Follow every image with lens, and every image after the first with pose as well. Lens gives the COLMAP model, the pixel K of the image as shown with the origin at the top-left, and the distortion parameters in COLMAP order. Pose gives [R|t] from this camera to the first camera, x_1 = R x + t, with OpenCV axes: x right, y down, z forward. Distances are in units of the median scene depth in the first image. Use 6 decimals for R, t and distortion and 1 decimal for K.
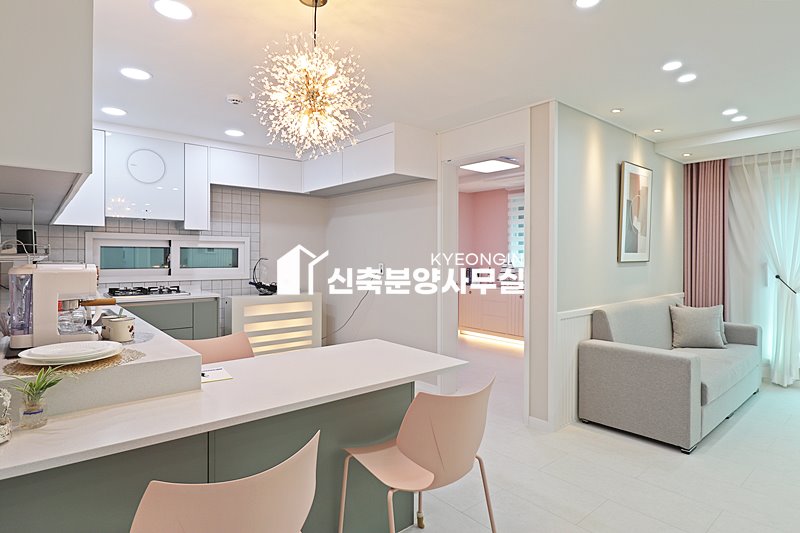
lens RADIAL K [[440.3, 0, 401.6], [0, 440.3, 257.4], [0, 0, 1]] dist [0.001300, -0.009079]
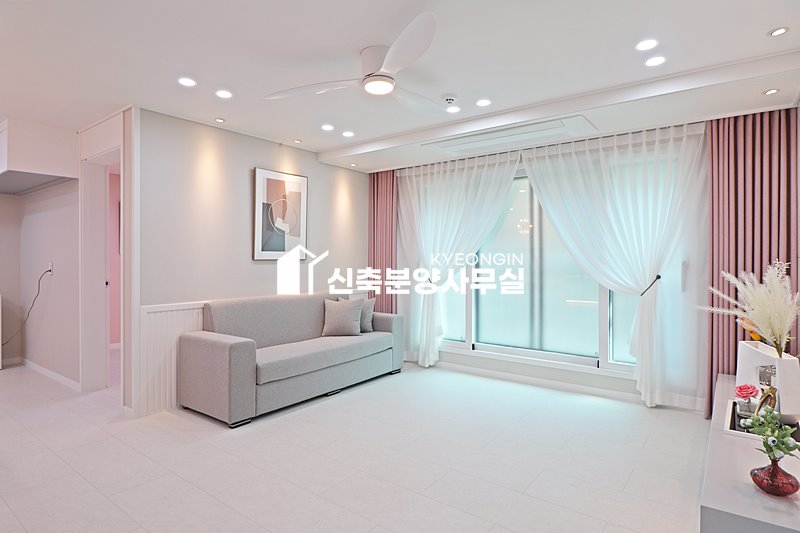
lens RADIAL K [[440.3, 0, 401.2], [0, 440.3, 261.9], [0, 0, 1]] dist [0.001300, -0.009079]
pose [[0.977211, -0.002157, 0.212259, 0.636878], [0.001920, 0.999997, 0.001323, 0.015371], [-0.212261, -0.000885, 0.977213, -0.147528]]
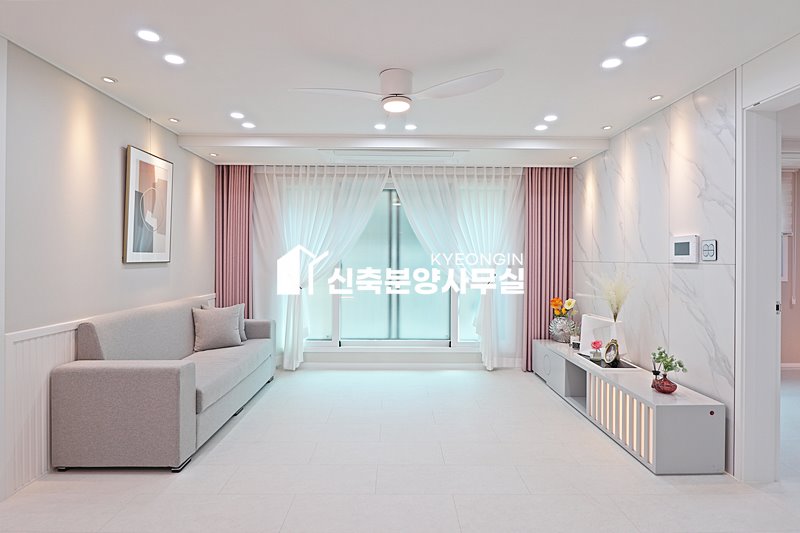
lens RADIAL K [[440.3, 0, 402.6], [0, 440.3, 260.5], [0, 0, 1]] dist [0.001300, -0.009079]
pose [[0.639622, -0.002397, 0.768686, 0.188645], [0.000230, 0.999996, 0.002927, 0.003239], [-0.768690, -0.001695, 0.639620, 0.042495]]
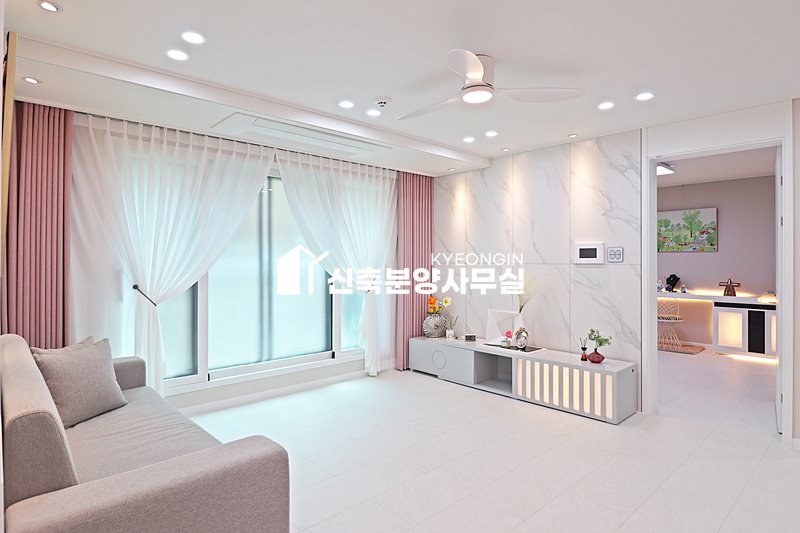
lens RADIAL K [[440.3, 0, 404.9], [0, 440.3, 259.6], [0, 0, 1]] dist [0.001300, -0.009079]
pose [[-0.046056, -0.002472, 0.998936, 0.082948], [0.004424, 0.999987, 0.002679, -0.004827], [-0.998929, 0.004543, -0.046045, 0.661826]]
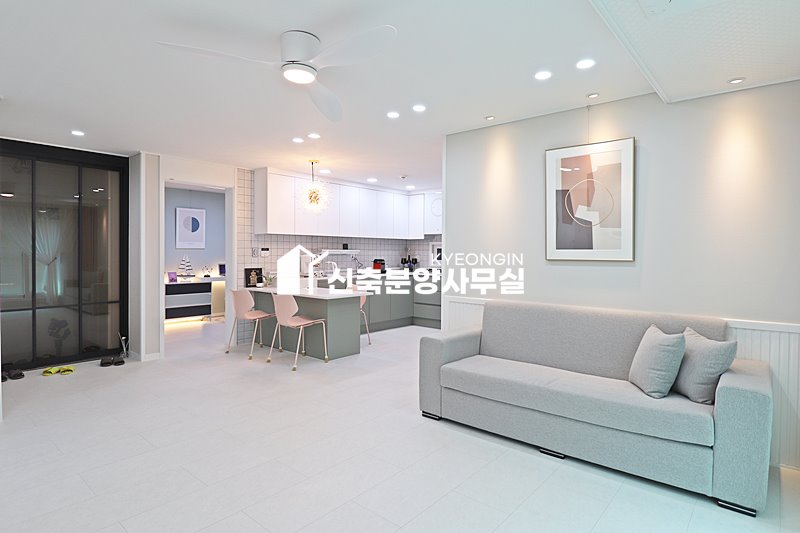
lens RADIAL K [[440.3, 0, 403.2], [0, 440.3, 254.9], [0, 0, 1]] dist [0.001300, -0.009079]
pose [[0.158353, 0.003855, -0.987375, 1.397912], [-0.013378, 0.999909, 0.001758, 0.003135], [0.987292, 0.012931, 0.158390, 0.569468]]
